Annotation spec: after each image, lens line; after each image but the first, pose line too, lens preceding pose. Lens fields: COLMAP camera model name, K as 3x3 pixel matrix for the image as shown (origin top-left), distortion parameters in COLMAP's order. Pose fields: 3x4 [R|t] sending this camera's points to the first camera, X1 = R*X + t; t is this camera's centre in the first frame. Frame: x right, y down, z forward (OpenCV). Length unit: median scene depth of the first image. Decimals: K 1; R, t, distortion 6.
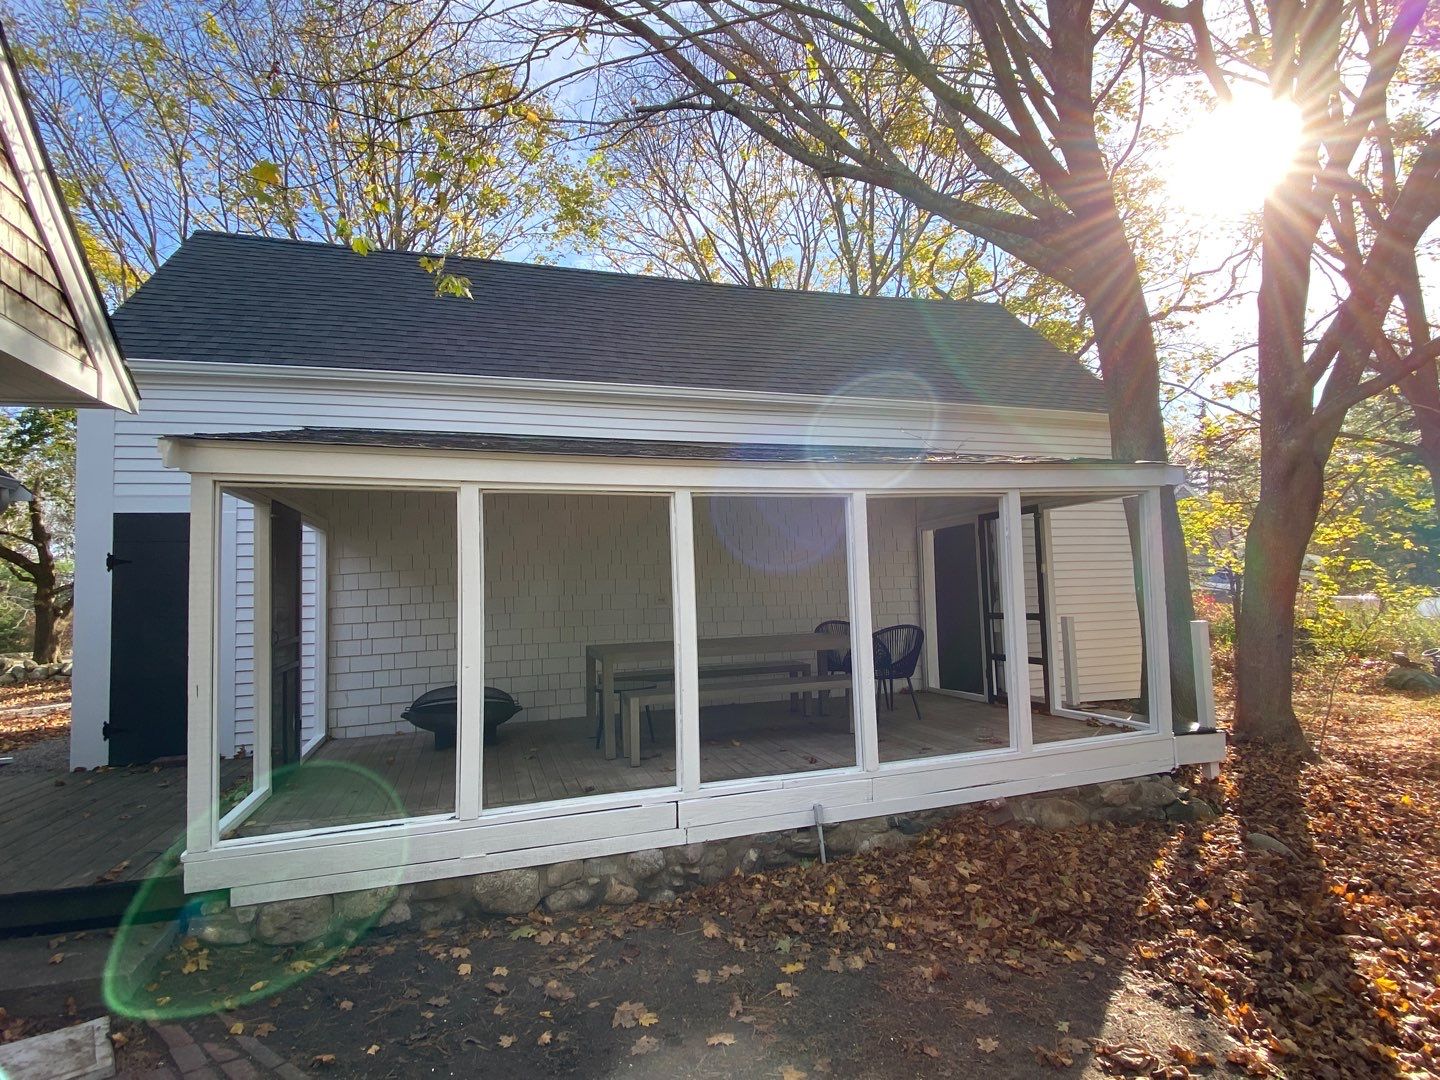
lens RADIAL K [[761.6, 0, 720.0], [0, 761.6, 540.0], [0, 0, 1]] dist [0.021334, -0.000457]
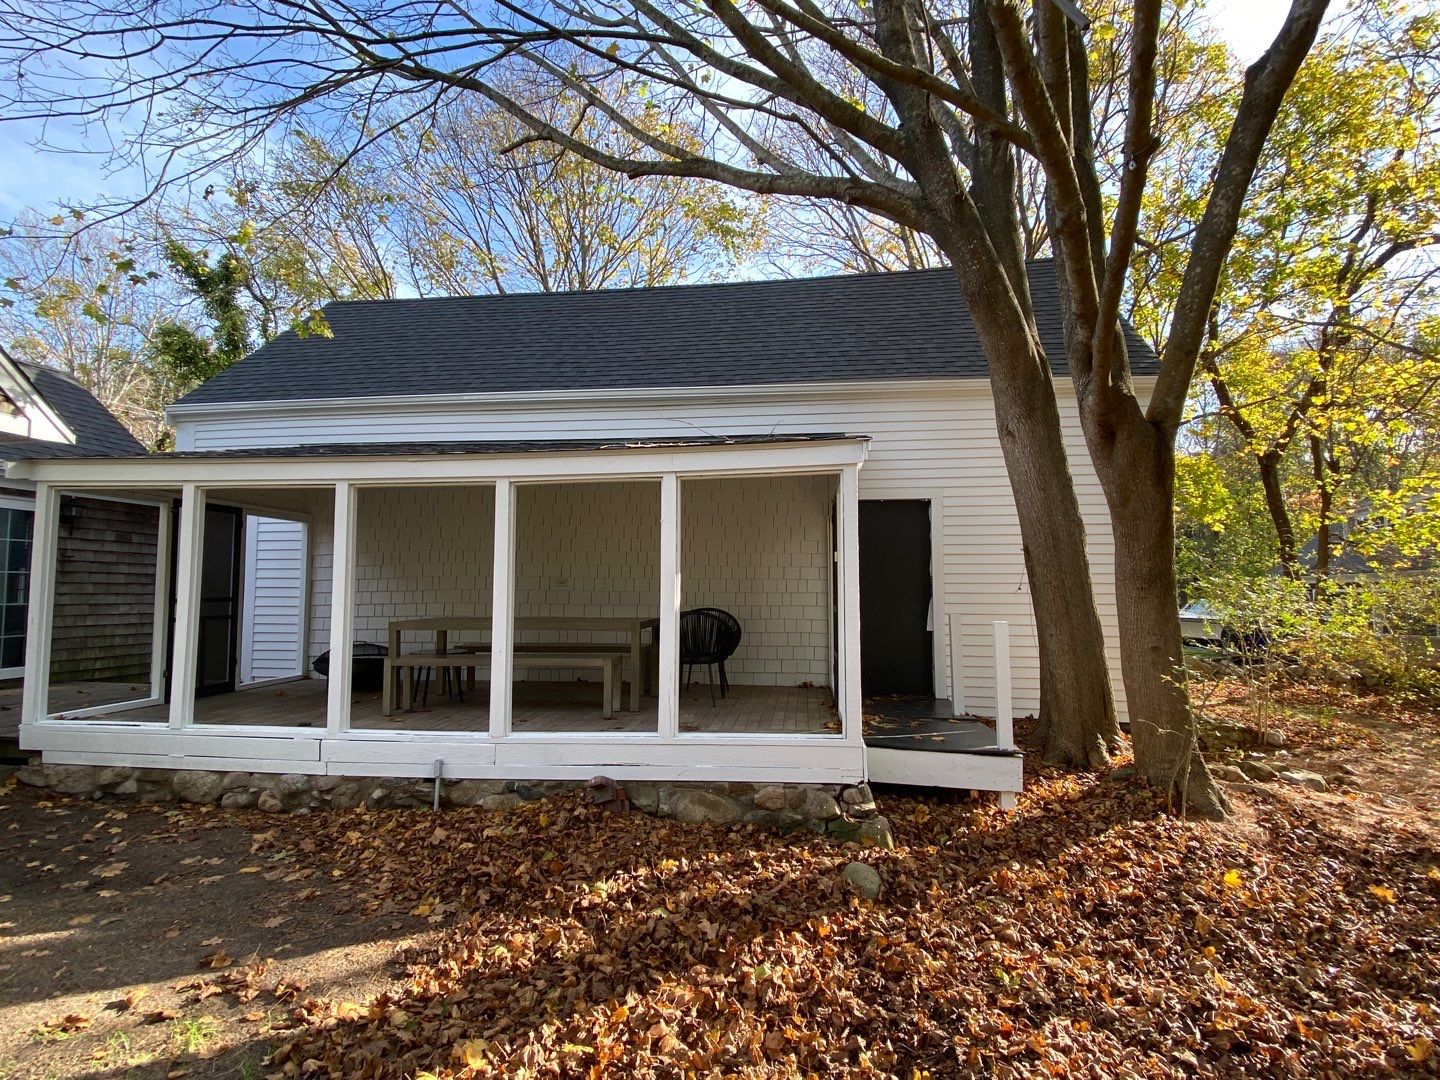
lens RADIAL K [[743.7, 0, 720.0], [0, 743.7, 540.0], [0, 0, 1]] dist [-0.016180, -0.000648]
pose [[0.909759, 0.002235, -0.415130, 0.905316], [-0.002458, 0.999997, -0.000001, 0.023541], [0.415129, 0.001022, 0.909762, 0.176935]]
